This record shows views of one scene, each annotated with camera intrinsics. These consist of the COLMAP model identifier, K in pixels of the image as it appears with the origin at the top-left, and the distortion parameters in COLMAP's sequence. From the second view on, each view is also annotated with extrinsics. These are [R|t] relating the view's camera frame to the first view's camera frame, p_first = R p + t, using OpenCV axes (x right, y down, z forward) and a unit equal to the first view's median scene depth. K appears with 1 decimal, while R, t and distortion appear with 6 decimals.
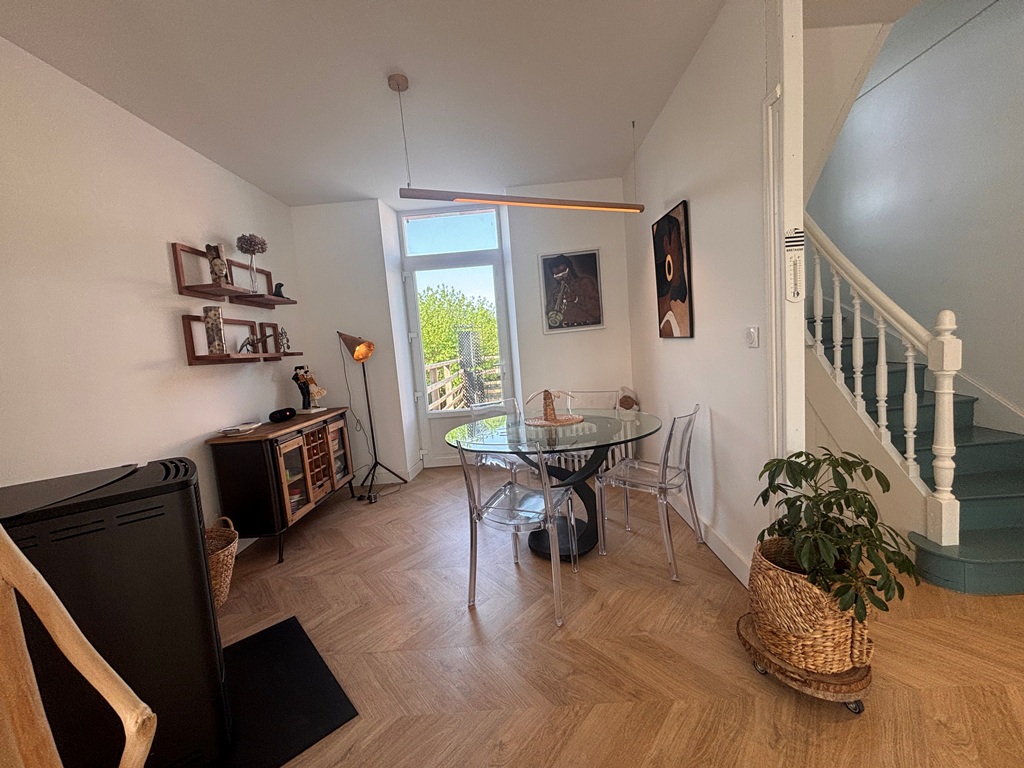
lens RADIAL K [[415.7, 0, 512.1], [0, 415.7, 381.4], [0, 0, 1]] dist [0.007640, 0.000795]
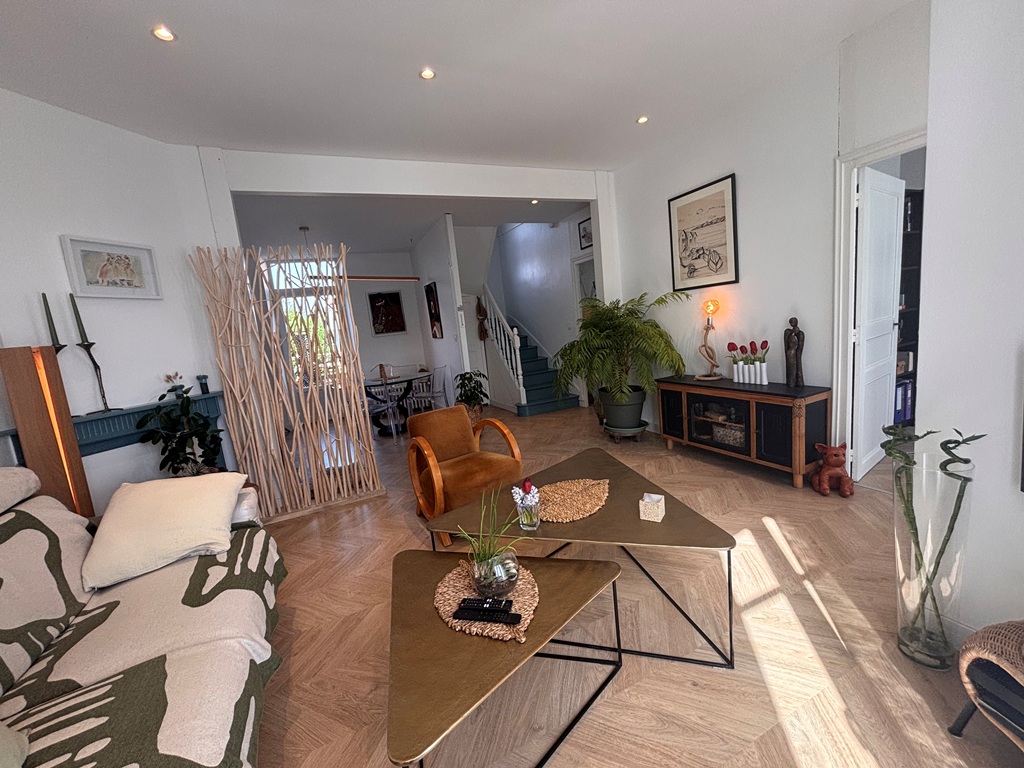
lens RADIAL K [[415.7, 0, 519.1], [0, 415.7, 390.4], [0, 0, 1]] dist [0.007640, 0.000795]
pose [[0.891210, -0.085663, 0.445429, -0.225651], [0.074066, 0.996308, 0.043416, 0.104970], [-0.447504, -0.005701, 0.894264, -1.101114]]
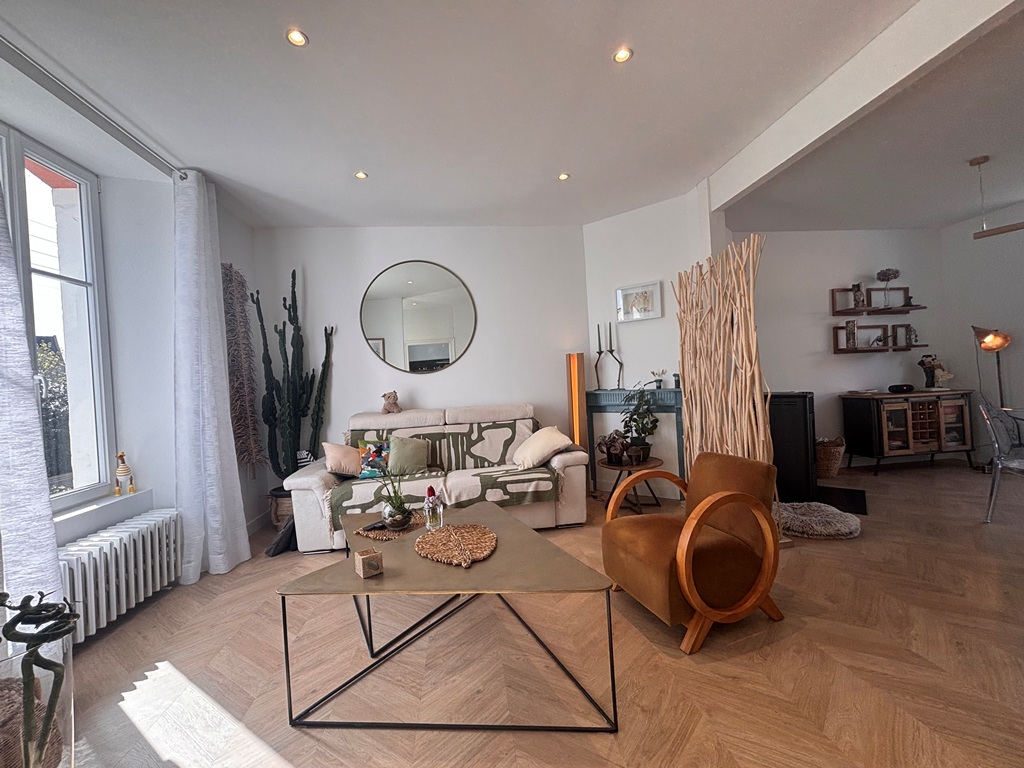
lens RADIAL K [[415.7, 0, 506.6], [0, 415.7, 385.3], [0, 0, 1]] dist [0.007640, 0.000795]
pose [[0.145117, 0.081938, -0.986016, 0.715946], [-0.043301, 0.996136, 0.076406, 0.018314], [0.988467, 0.031607, 0.148104, -0.591736]]
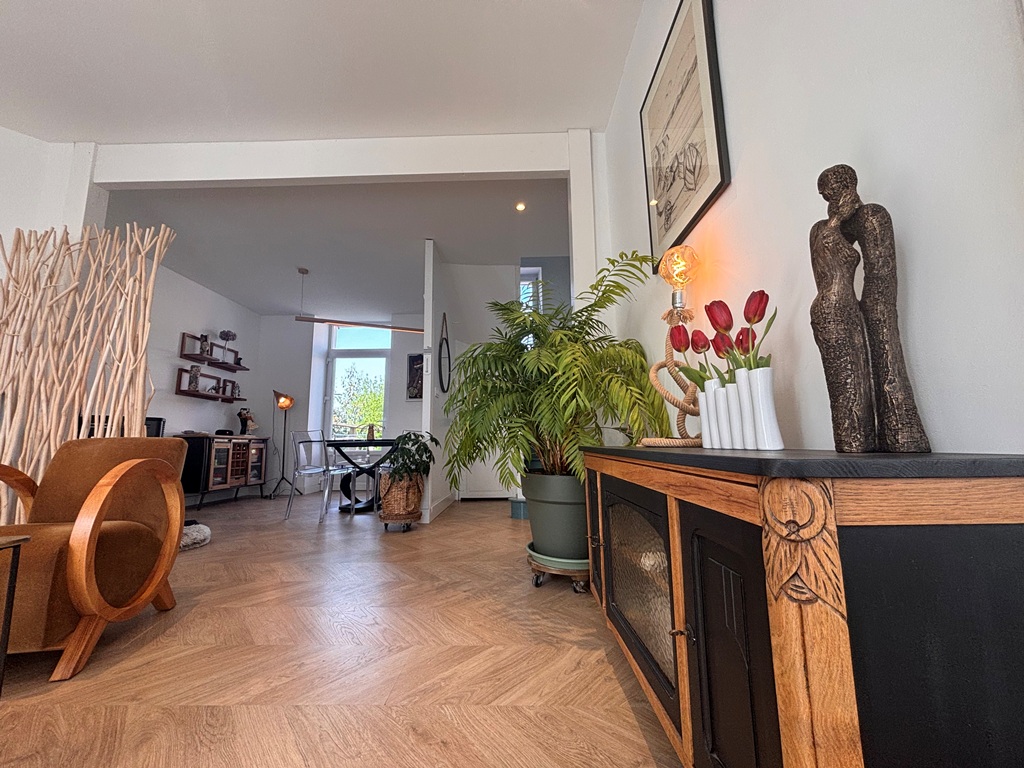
lens RADIAL K [[415.7, 0, 510.3], [0, 415.7, 382.4], [0, 0, 1]] dist [0.007640, 0.000795]
pose [[0.997620, 0.068545, -0.007452, 0.621835], [-0.068340, 0.968680, -0.238724, 0.215275], [-0.009145, 0.238666, 0.971059, -0.716249]]
